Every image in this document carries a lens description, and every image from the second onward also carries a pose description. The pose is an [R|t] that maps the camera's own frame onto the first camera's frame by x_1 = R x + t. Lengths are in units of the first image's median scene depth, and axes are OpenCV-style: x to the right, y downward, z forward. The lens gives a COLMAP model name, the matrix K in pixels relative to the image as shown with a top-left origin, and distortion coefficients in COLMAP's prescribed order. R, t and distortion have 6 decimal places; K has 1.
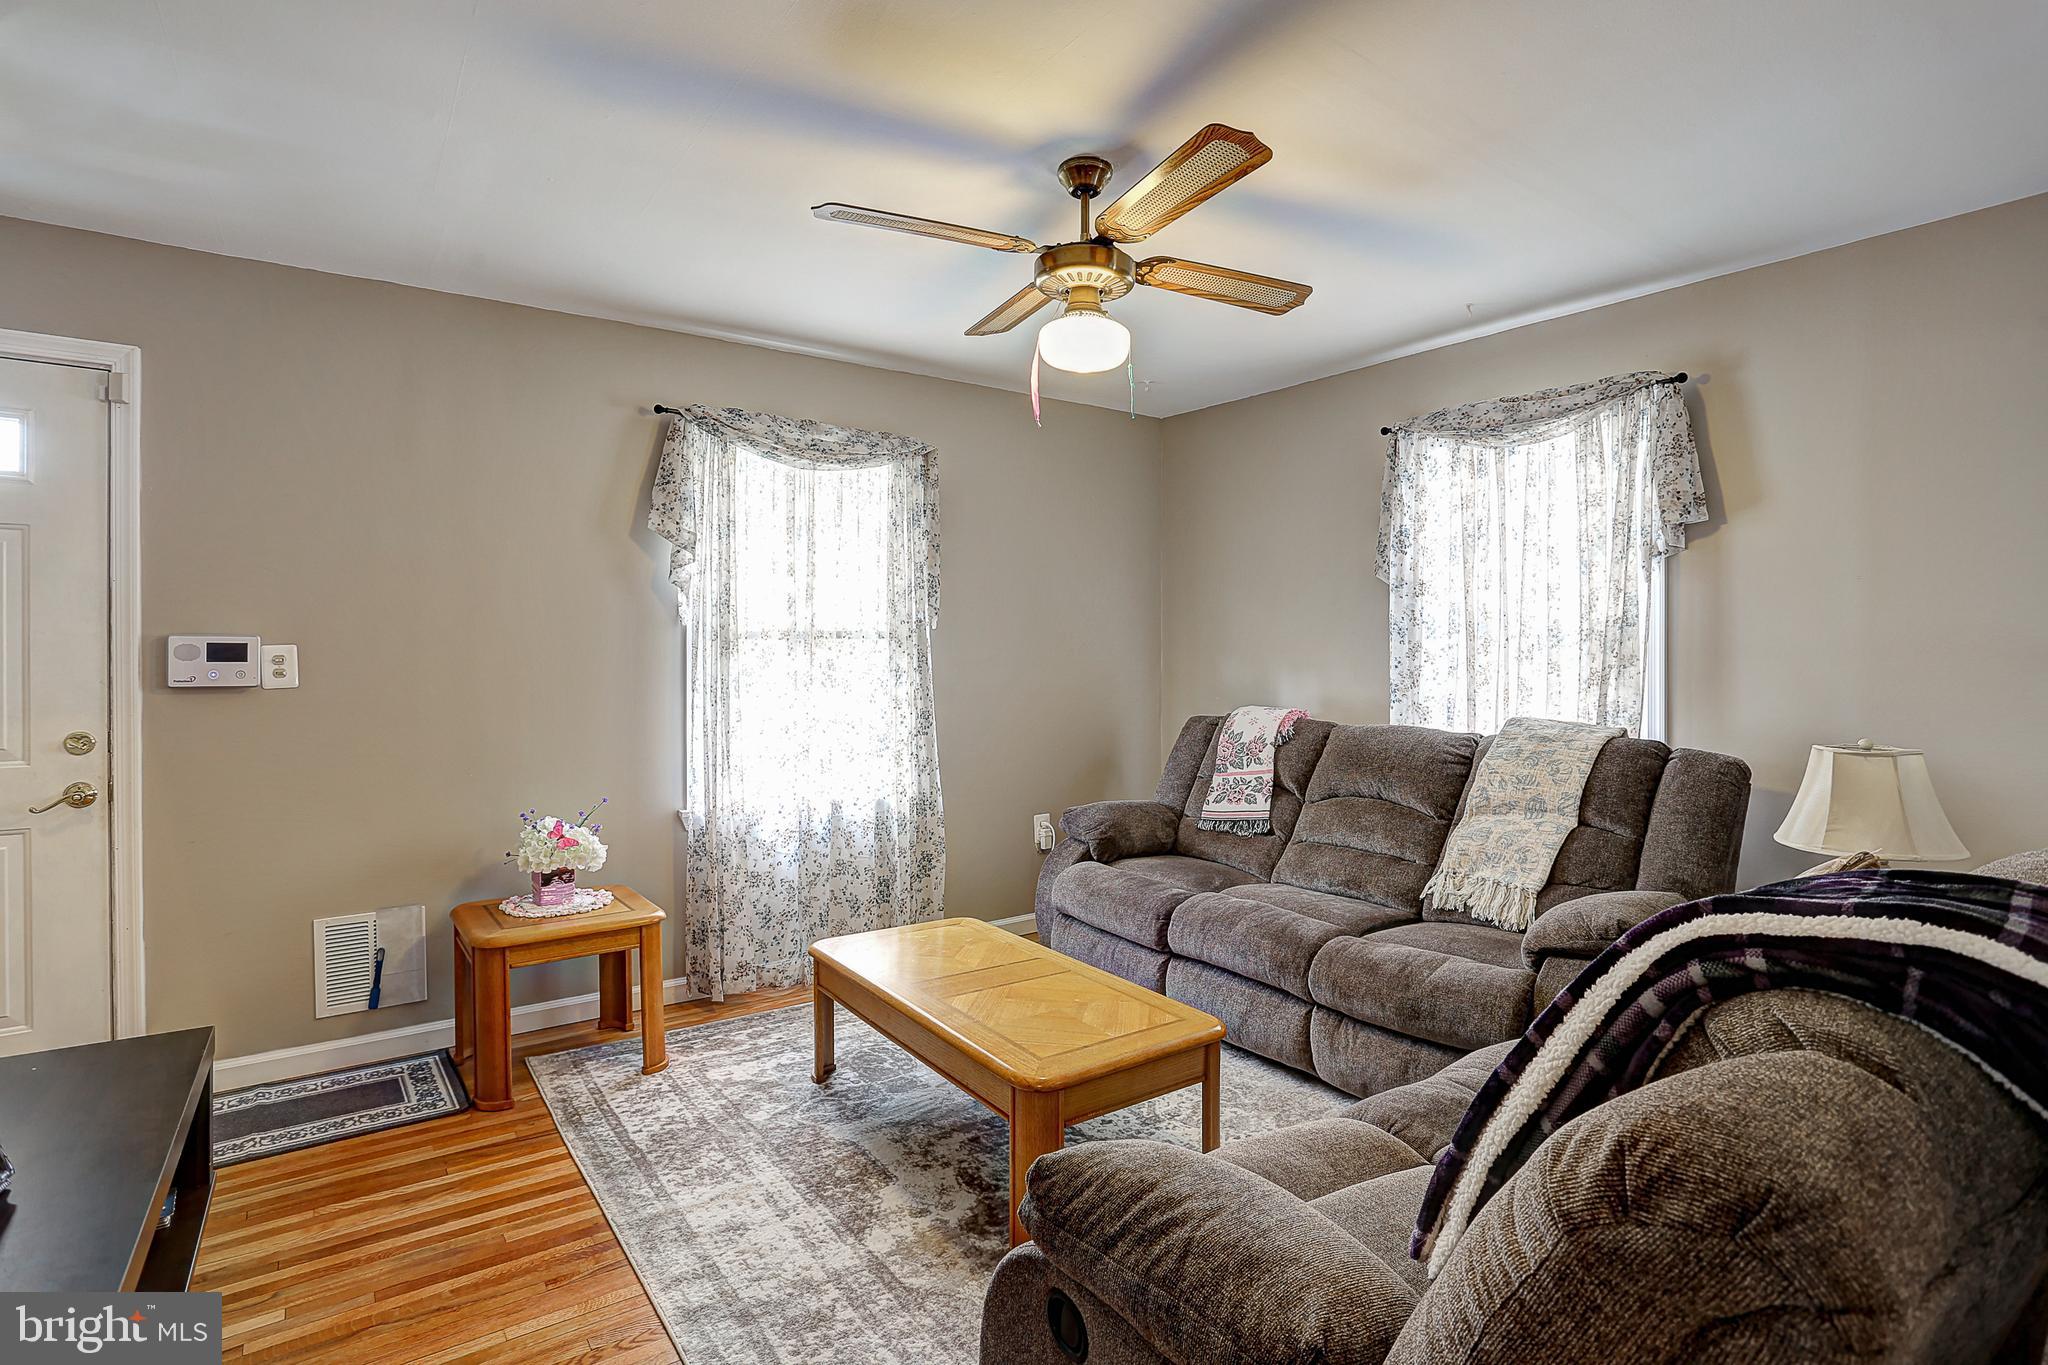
lens RADIAL K [[1017.2, 0, 1025.8], [0, 1017.2, 664.6], [0, 0, 1]] dist [-0.076996, 0.035010]
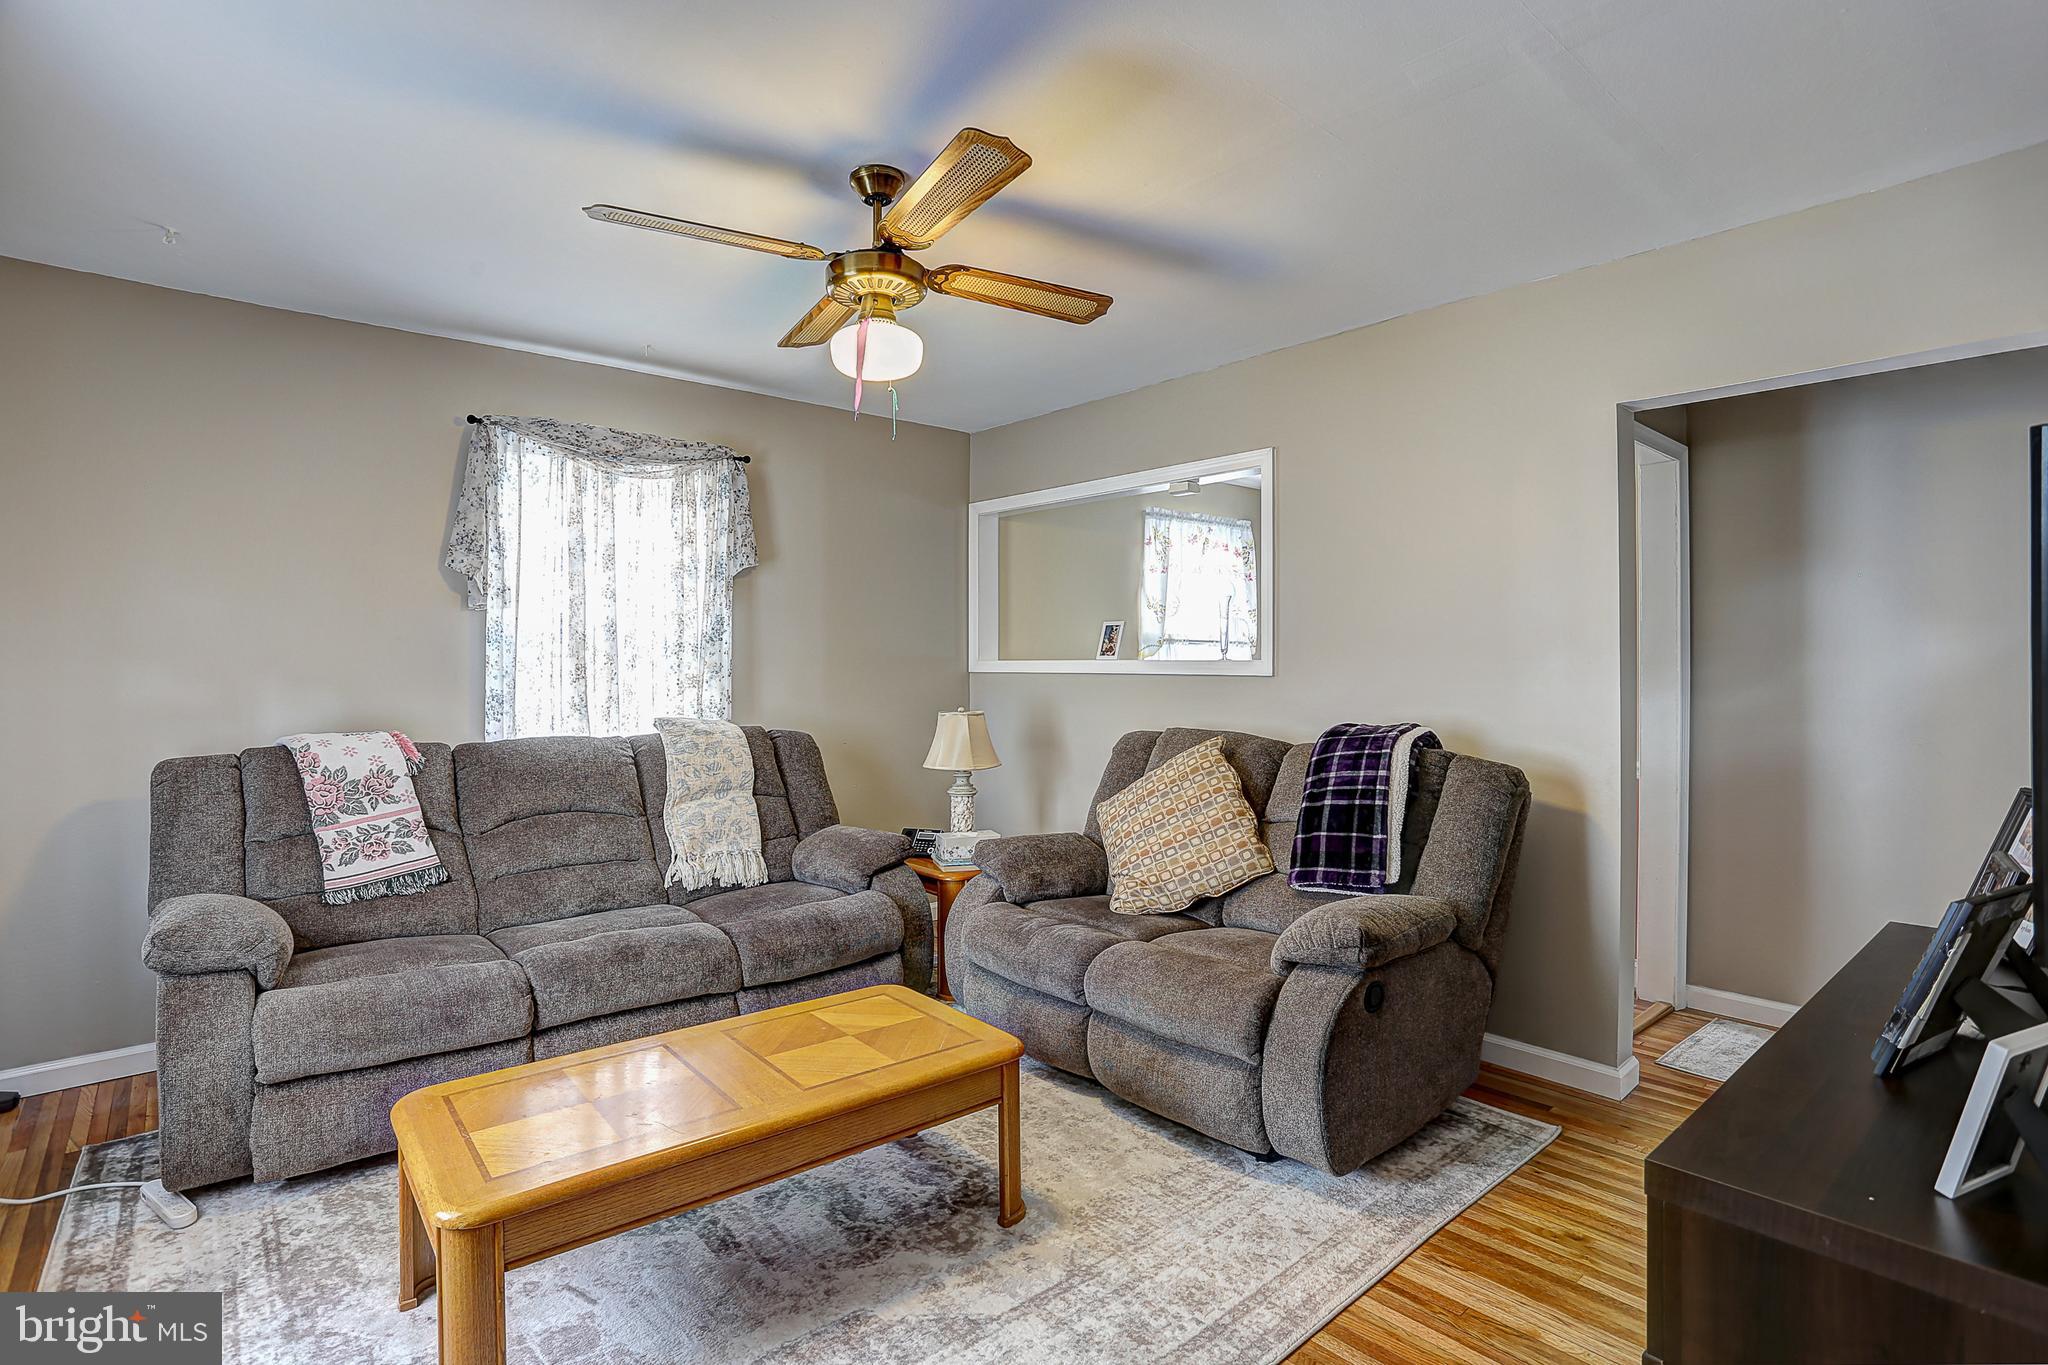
lens RADIAL K [[1017.2, 0, 1025.8], [0, 1017.2, 664.6], [0, 0, 1]] dist [-0.076996, 0.035010]
pose [[-0.116950, 0.002135, 0.993135, -0.735577], [0.014221, 0.999899, -0.000475, -0.001762], [-0.993036, 0.014068, -0.116969, 0.750708]]
